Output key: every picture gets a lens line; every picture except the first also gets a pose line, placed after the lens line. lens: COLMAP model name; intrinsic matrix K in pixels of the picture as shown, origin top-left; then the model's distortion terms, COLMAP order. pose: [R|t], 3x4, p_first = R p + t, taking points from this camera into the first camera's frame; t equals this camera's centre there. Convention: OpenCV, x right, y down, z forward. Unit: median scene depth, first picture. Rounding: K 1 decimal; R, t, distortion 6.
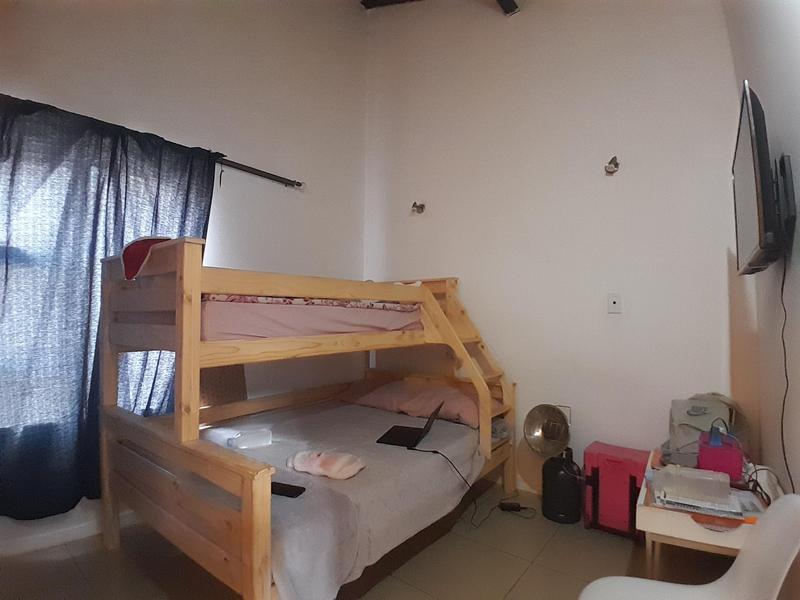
lens RADIAL K [[394.9, 0, 409.0], [0, 394.9, 300.9], [0, 0, 1]] dist [0.005257, -0.046940]
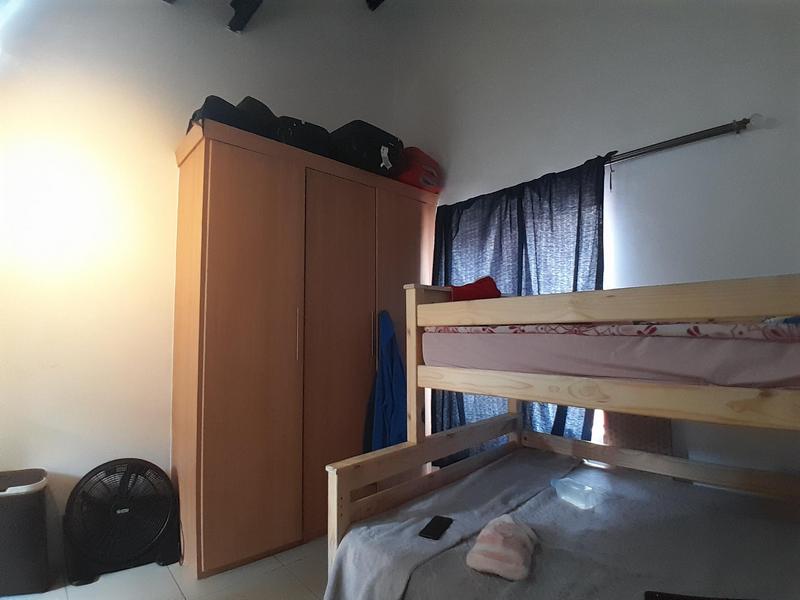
lens RADIAL K [[394.9, 0, 409.0], [0, 394.9, 300.9], [0, 0, 1]] dist [0.005257, -0.046940]
pose [[-0.156782, -0.077417, -0.984594, 0.586459], [0.040520, 0.995580, -0.084732, 0.003718], [0.986802, -0.053180, -0.152952, 0.953407]]
